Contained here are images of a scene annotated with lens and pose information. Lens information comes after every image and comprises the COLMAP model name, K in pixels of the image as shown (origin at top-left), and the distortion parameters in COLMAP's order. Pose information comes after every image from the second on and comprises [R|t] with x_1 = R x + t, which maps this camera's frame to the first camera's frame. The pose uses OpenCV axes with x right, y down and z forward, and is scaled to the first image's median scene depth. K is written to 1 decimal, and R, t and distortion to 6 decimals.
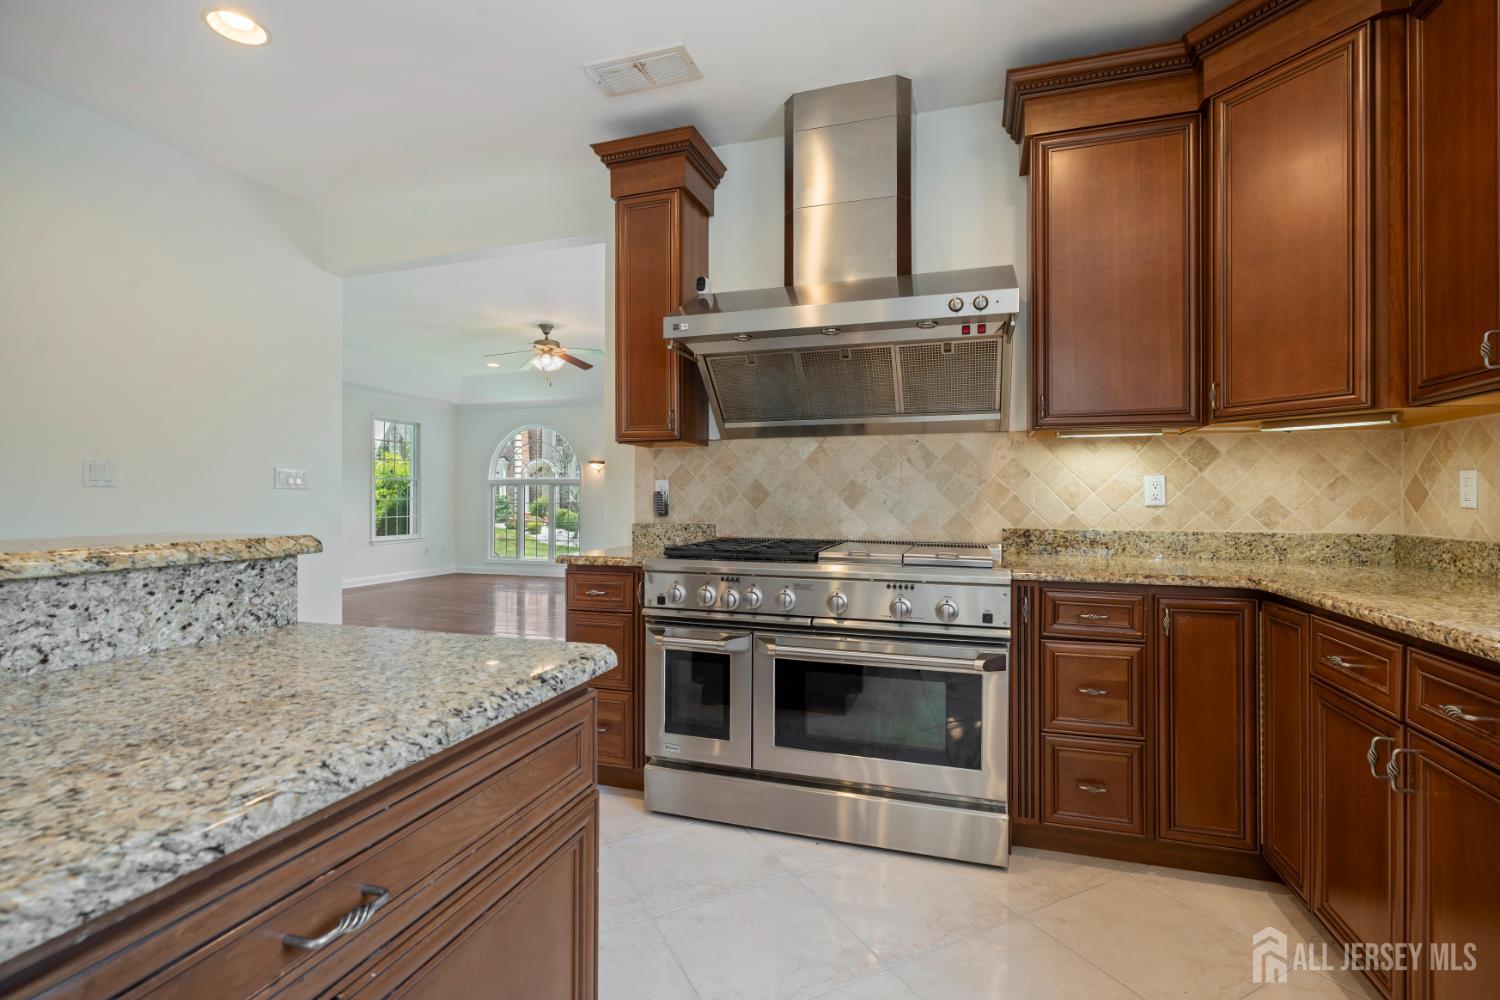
lens RADIAL K [[678.7, 0, 751.7], [0, 678.7, 494.0], [0, 0, 1]] dist [-0.000464, 0.000374]
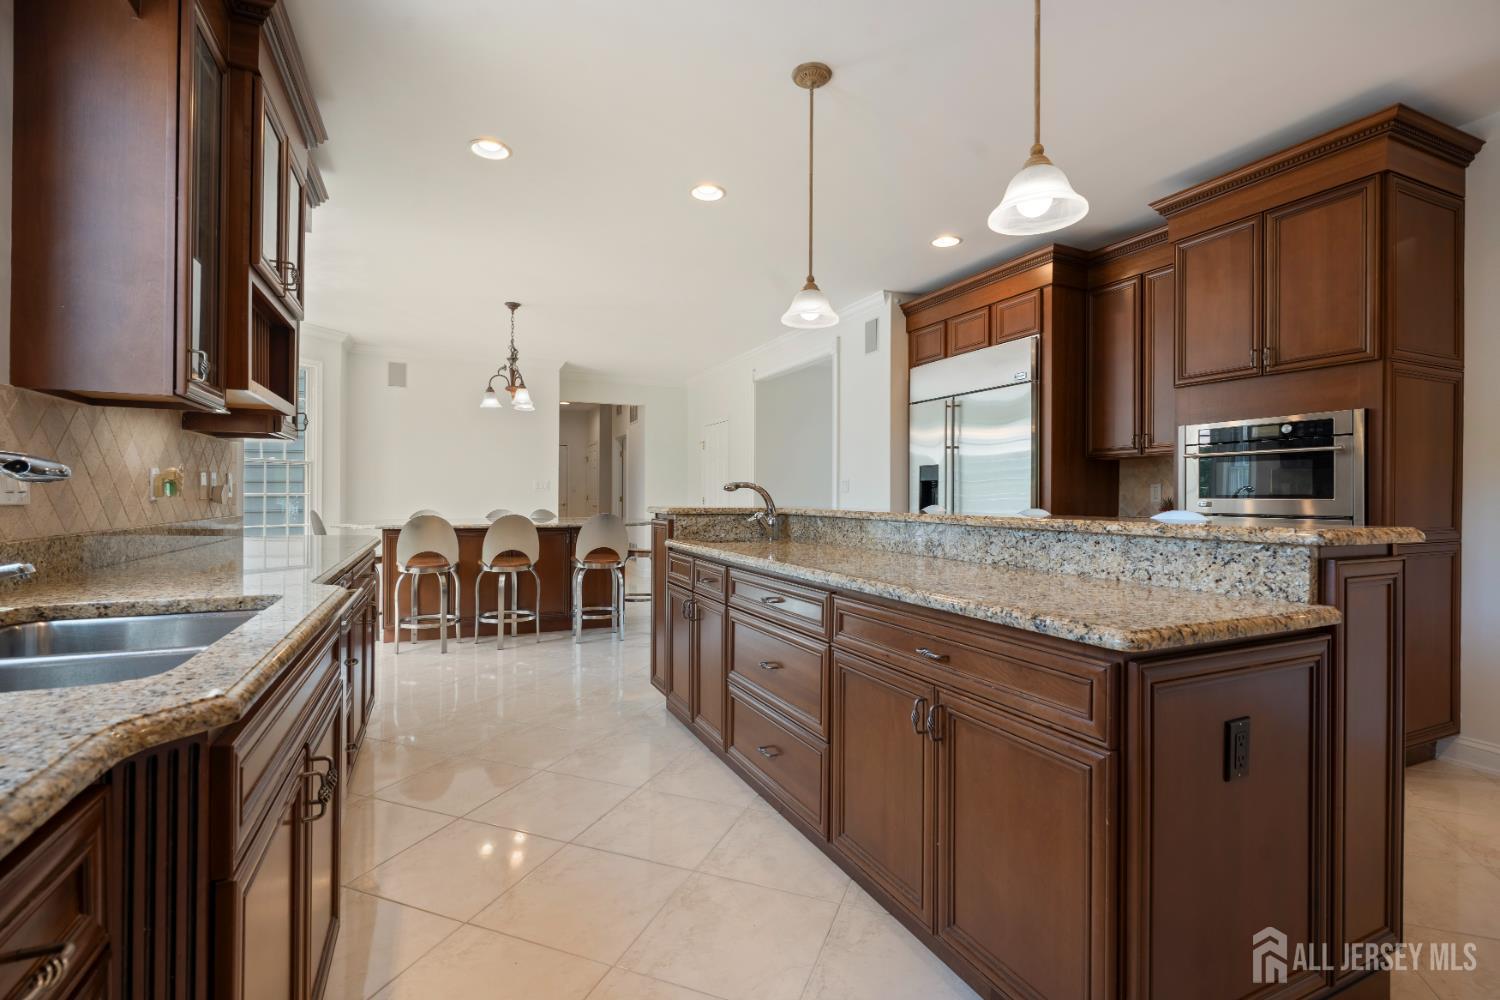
lens RADIAL K [[678.7, 0, 751.7], [0, 678.7, 494.0], [0, 0, 1]] dist [-0.000464, 0.000374]
pose [[-0.734959, -0.005707, -0.678087, 0.359794], [-0.001250, 0.999974, -0.007061, 0.004541], [0.678110, -0.004342, -0.734948, 0.520804]]
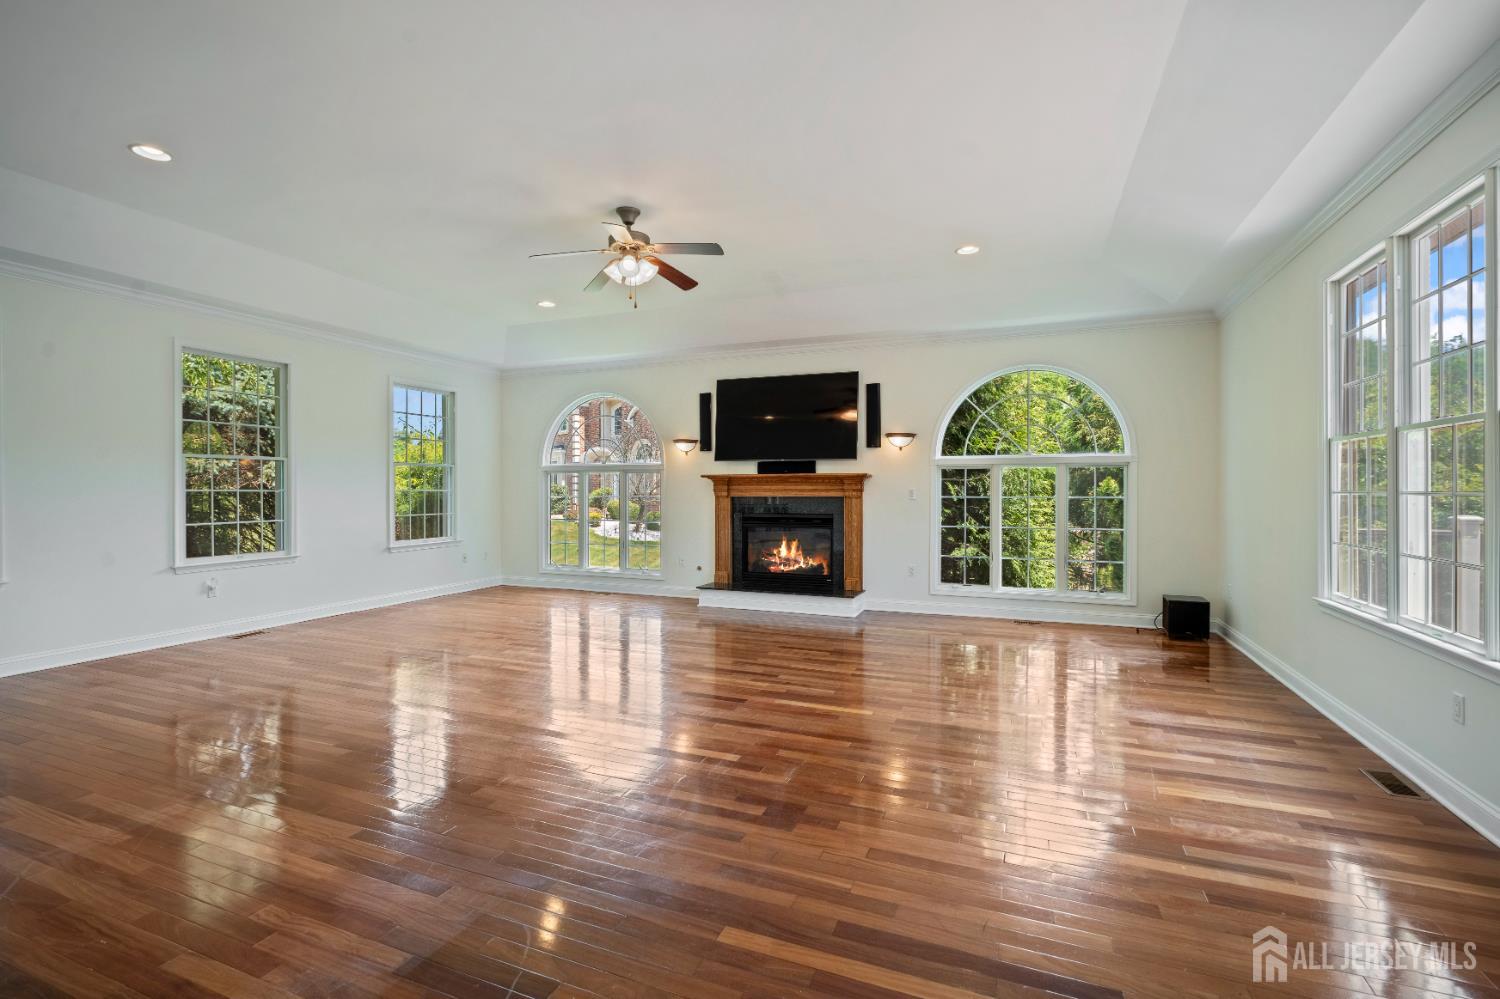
lens RADIAL K [[678.7, 0, 751.7], [0, 678.7, 493.5], [0, 0, 1]] dist [-0.000464, 0.000374]
pose [[0.997096, -0.000250, -0.076151, -0.396069], [0.001391, 0.999887, 0.014935, -0.001926], [0.076138, -0.014998, 0.996984, 1.074221]]
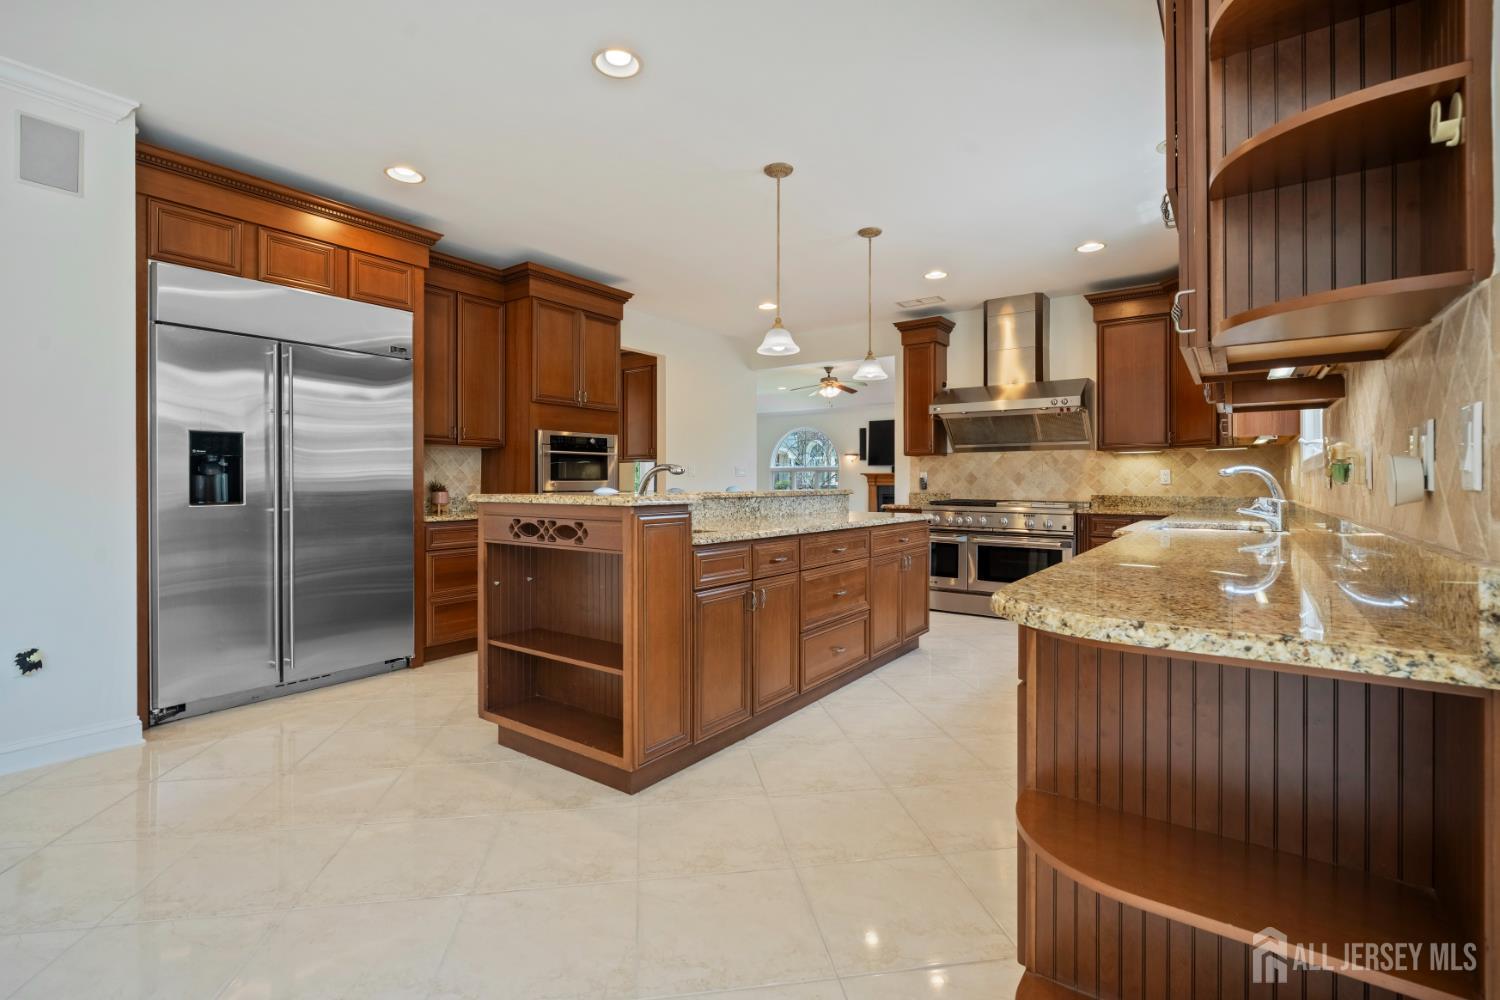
lens RADIAL K [[670.3, 0, 750.1], [0, 670.3, 481.9], [0, 0, 1]] dist [-0.001424, -0.000119]
pose [[0.947954, 0.000308, -0.318407, 0.021849], [0.001681, 0.999981, 0.005970, -0.004344], [0.318403, -0.006195, 0.947935, -1.306536]]
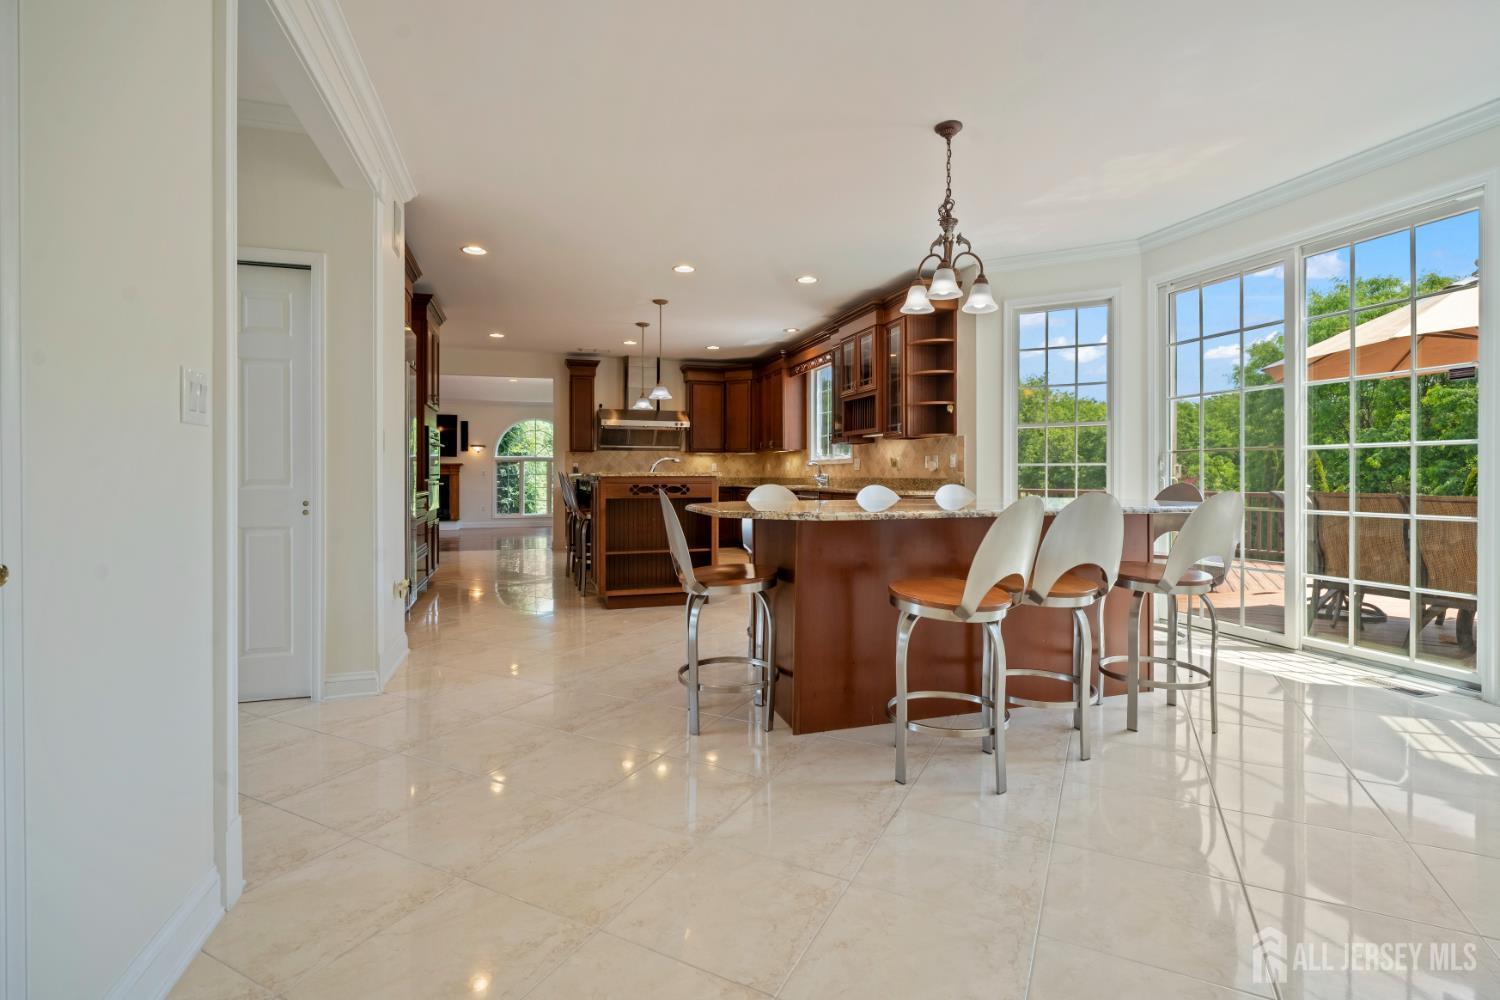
lens RADIAL K [[670.3, 0, 750.1], [0, 670.3, 481.9], [0, 0, 1]] dist [-0.001424, -0.000119]
pose [[0.816326, -0.006429, 0.577555, -1.415751], [-0.003427, 0.999867, 0.015974, 0.015325], [-0.577581, -0.015019, 0.816195, -2.189266]]
